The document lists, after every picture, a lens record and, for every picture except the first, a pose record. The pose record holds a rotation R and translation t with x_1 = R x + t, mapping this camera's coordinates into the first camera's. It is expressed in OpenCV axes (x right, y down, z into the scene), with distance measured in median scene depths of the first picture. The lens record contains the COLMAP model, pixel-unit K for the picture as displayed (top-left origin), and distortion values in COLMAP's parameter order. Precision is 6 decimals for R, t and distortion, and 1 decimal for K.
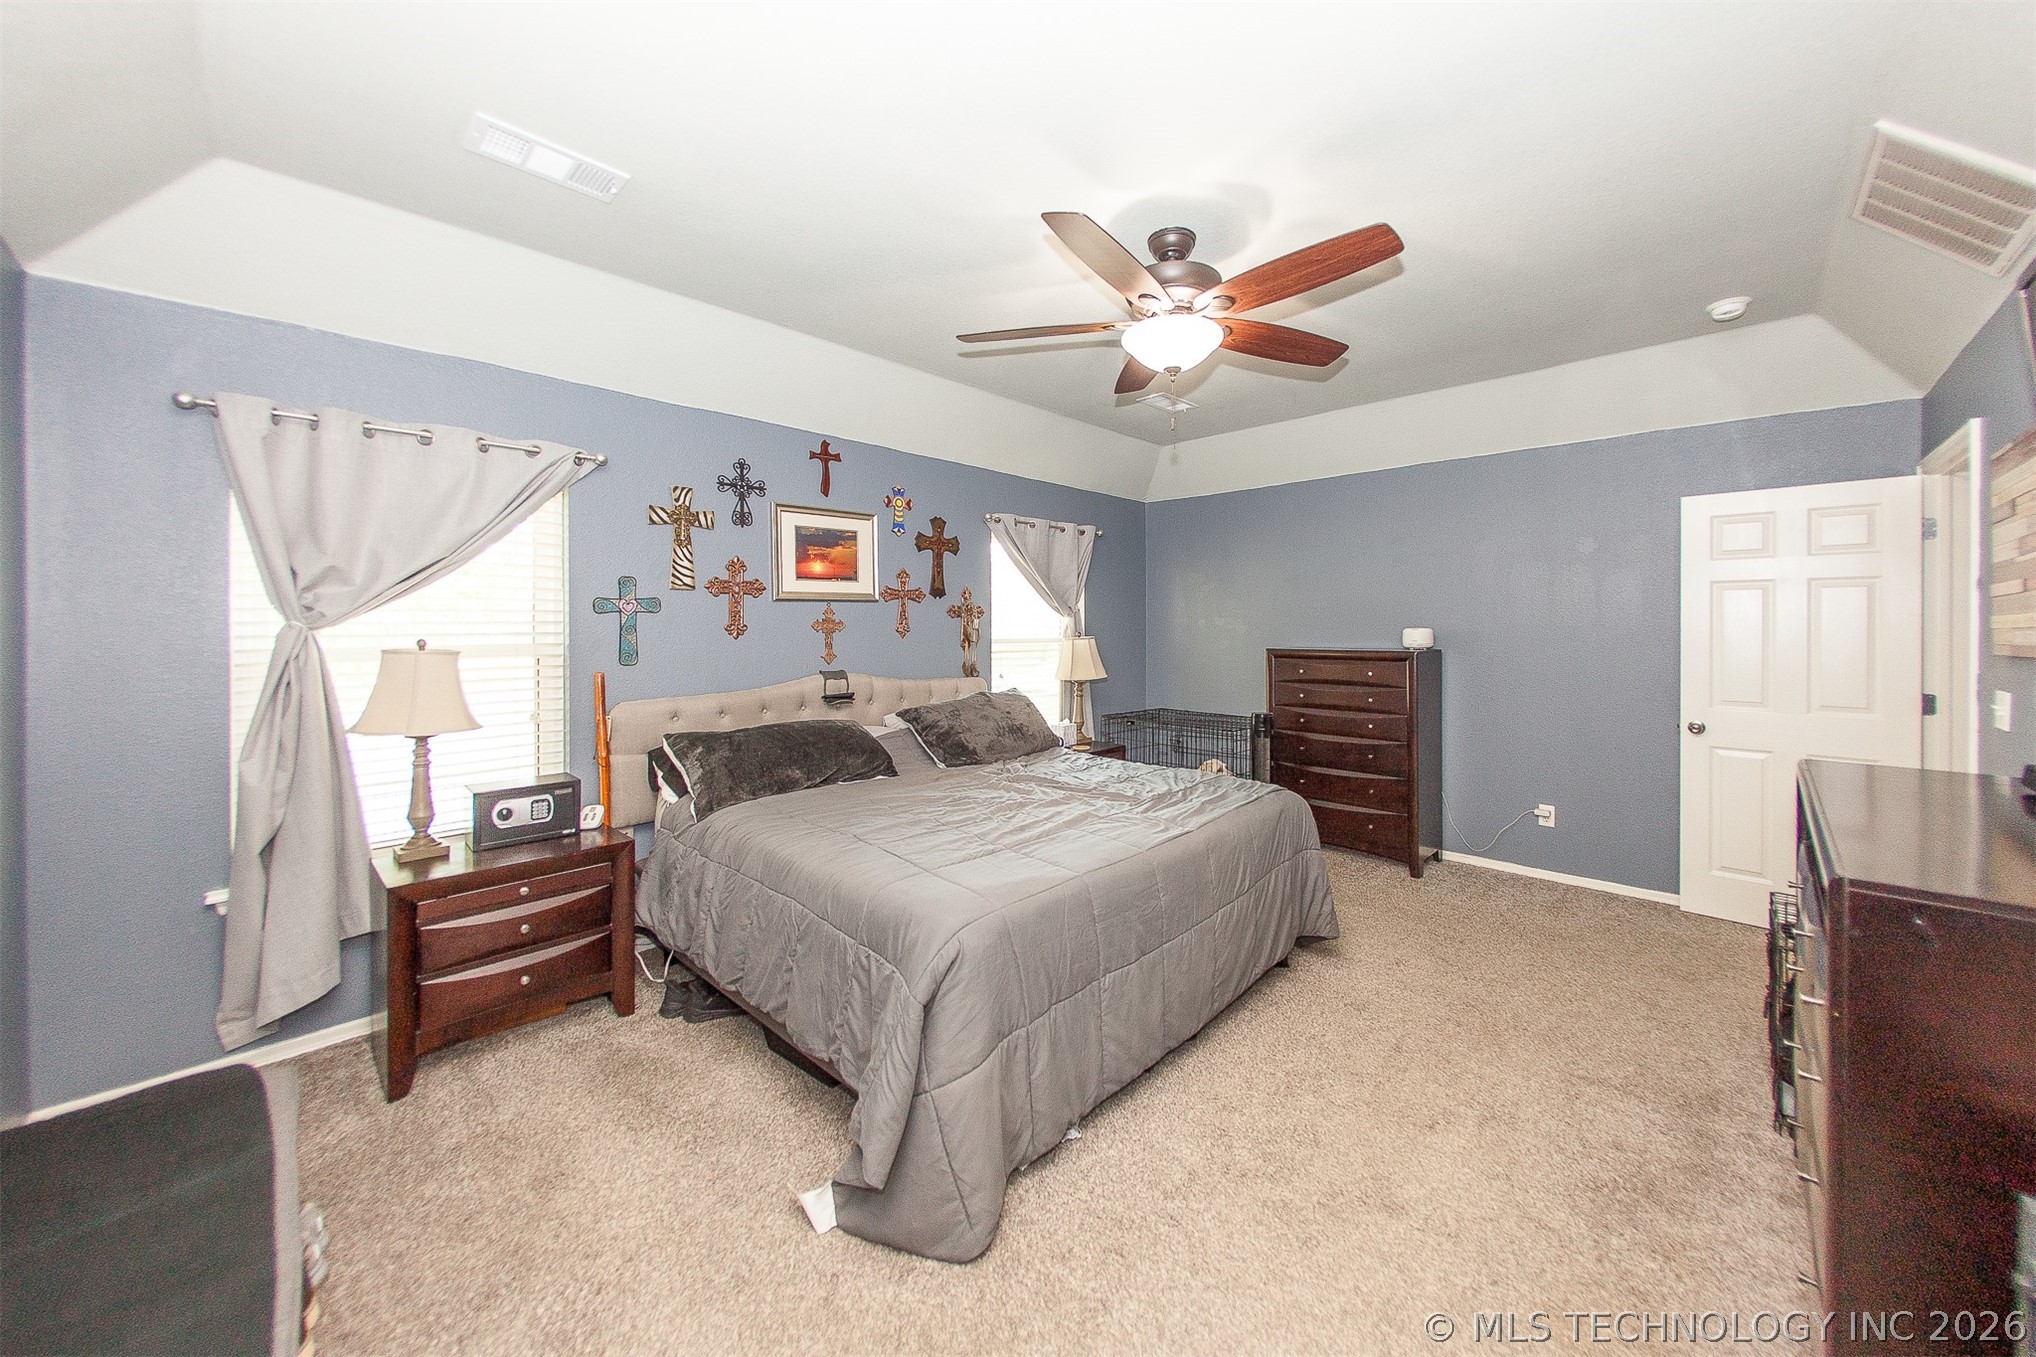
lens RADIAL K [[738.1, 0, 1090.6], [0, 738.1, 631.4], [0, 0, 1]] dist [0.007853, -0.000081]
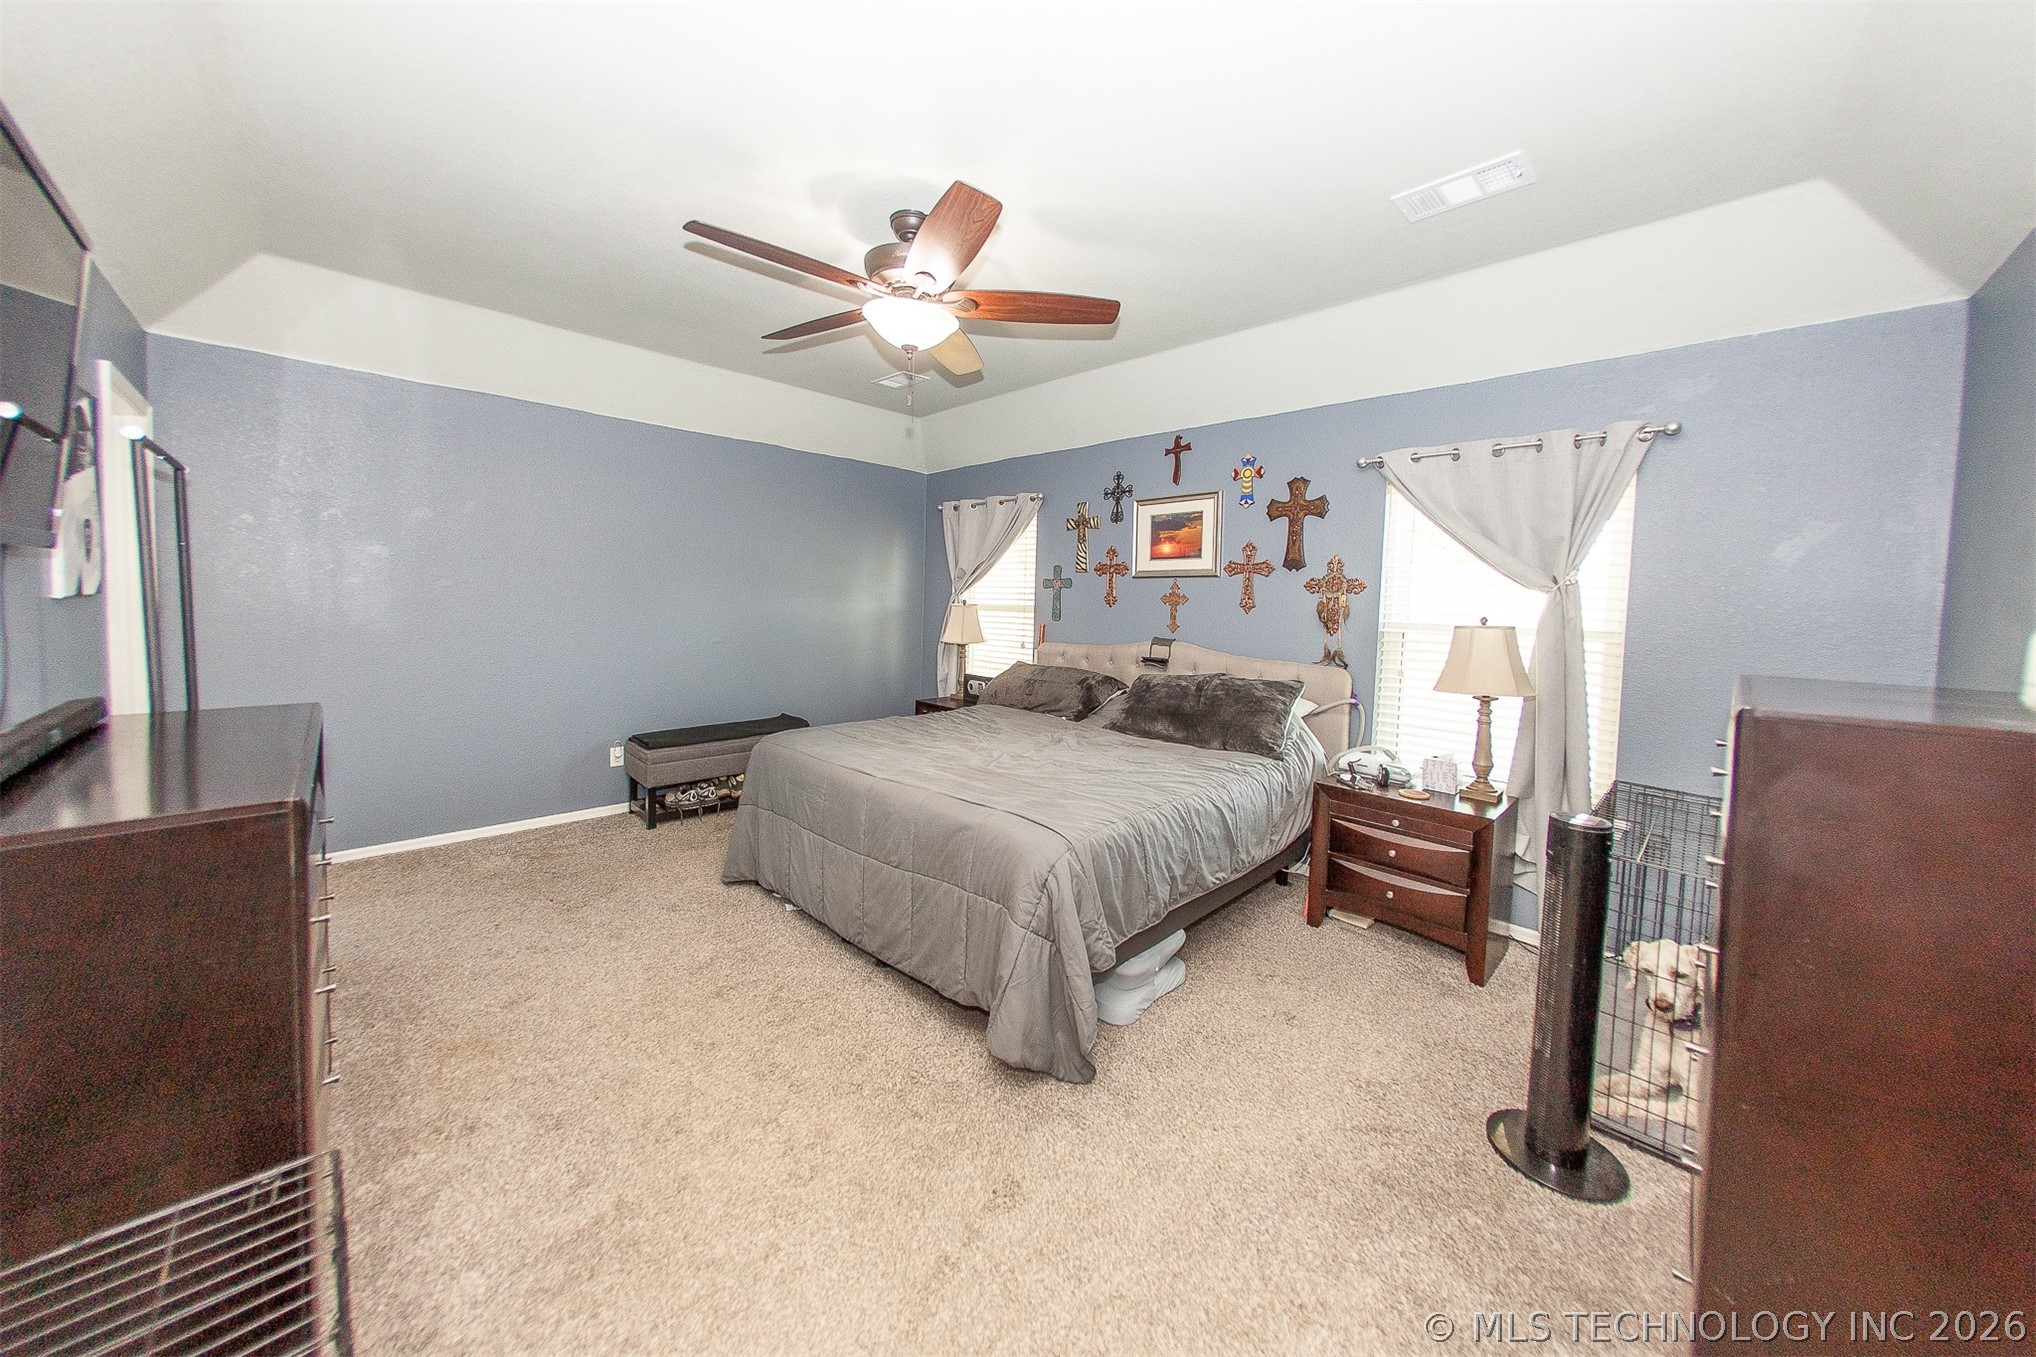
lens RADIAL K [[694.7, 0, 1020.9], [0, 694.7, 647.8], [0, 0, 1]] dist [-0.001546, -0.000126]
pose [[-0.048252, 0.072254, -0.996218, 0.759646], [-0.034746, 0.996655, 0.073968, -0.003817], [0.998231, 0.038183, -0.045580, 0.845367]]
